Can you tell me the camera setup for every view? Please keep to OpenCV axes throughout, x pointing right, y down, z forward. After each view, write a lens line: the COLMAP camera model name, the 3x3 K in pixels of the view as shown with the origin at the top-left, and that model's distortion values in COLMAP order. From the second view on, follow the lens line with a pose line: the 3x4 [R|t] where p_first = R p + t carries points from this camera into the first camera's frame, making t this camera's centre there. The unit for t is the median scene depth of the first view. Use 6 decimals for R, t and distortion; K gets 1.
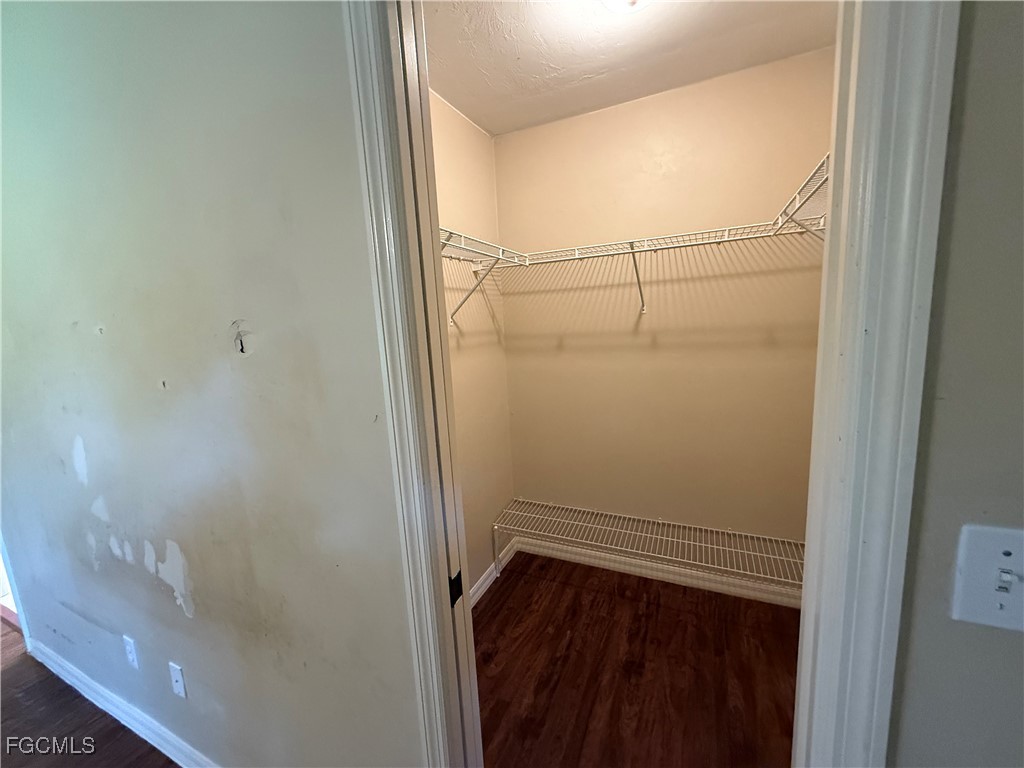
lens RADIAL K [[407.9, 0, 509.6], [0, 407.9, 382.3], [0, 0, 1]] dist [0.000059, 0.000160]
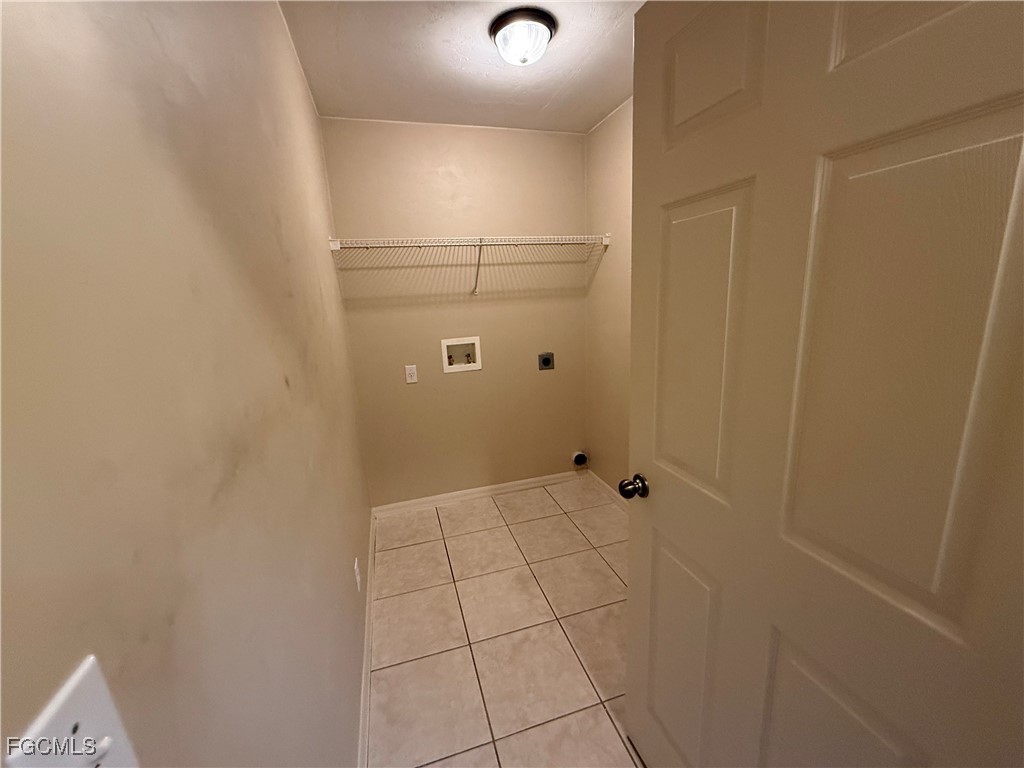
lens RADIAL K [[407.9, 0, 511.5], [0, 407.9, 385.7], [0, 0, 1]] dist [0.000059, 0.000160]
pose [[0.746186, -0.121507, 0.654555, -0.734788], [0.101309, 0.992477, 0.068746, 0.159317], [-0.657984, 0.015015, 0.752882, -0.391772]]
